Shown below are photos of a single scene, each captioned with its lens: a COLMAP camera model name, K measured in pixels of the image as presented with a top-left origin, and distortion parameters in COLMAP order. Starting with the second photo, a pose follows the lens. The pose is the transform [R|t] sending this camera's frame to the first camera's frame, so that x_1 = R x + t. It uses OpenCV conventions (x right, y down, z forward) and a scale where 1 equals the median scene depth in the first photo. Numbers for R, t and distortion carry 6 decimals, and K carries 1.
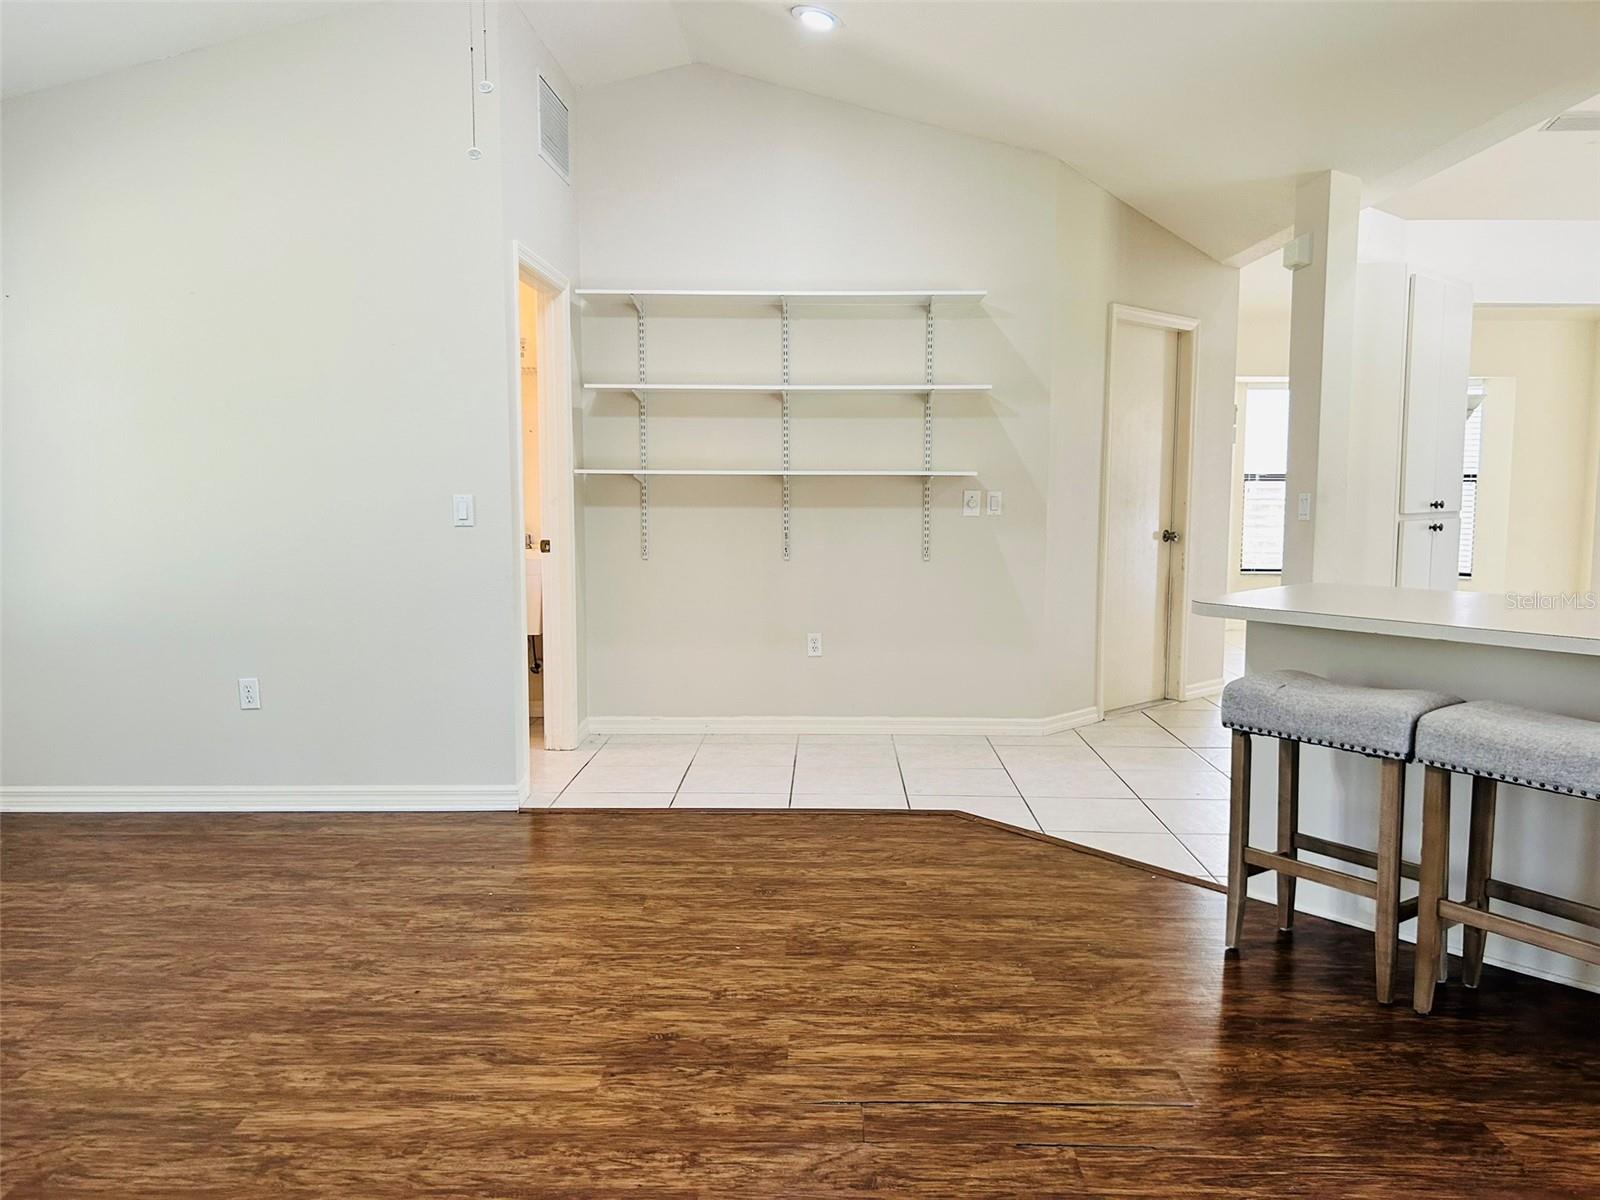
lens RADIAL K [[1227.5, 0, 800.0], [0, 1227.5, 600.0], [0, 0, 1]] dist [-0.027532, -0.002455]
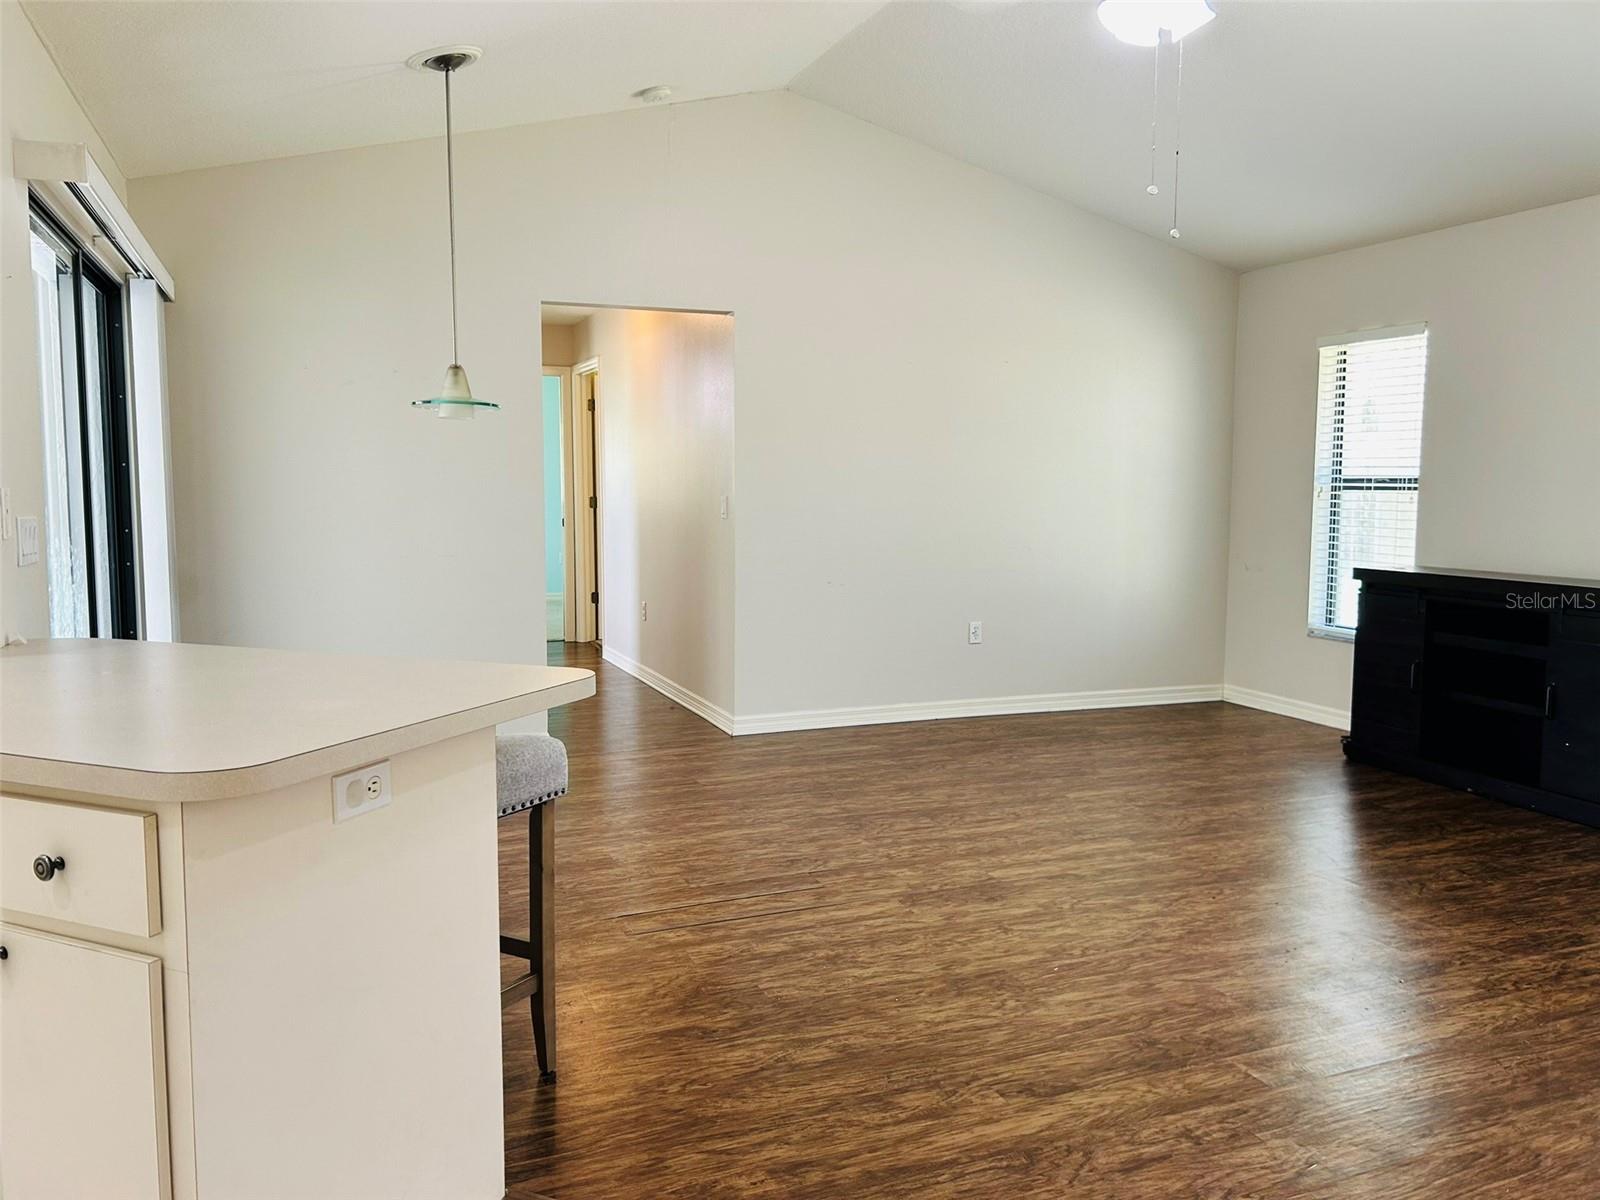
lens RADIAL K [[1227.5, 0, 800.0], [0, 1227.5, 600.0], [0, 0, 1]] dist [-0.027532, -0.002455]
pose [[-0.921238, 0.036367, -0.387295, 0.559566], [-0.041786, 0.980608, 0.191474, -0.203409], [0.386748, 0.192576, -0.901854, 1.931351]]
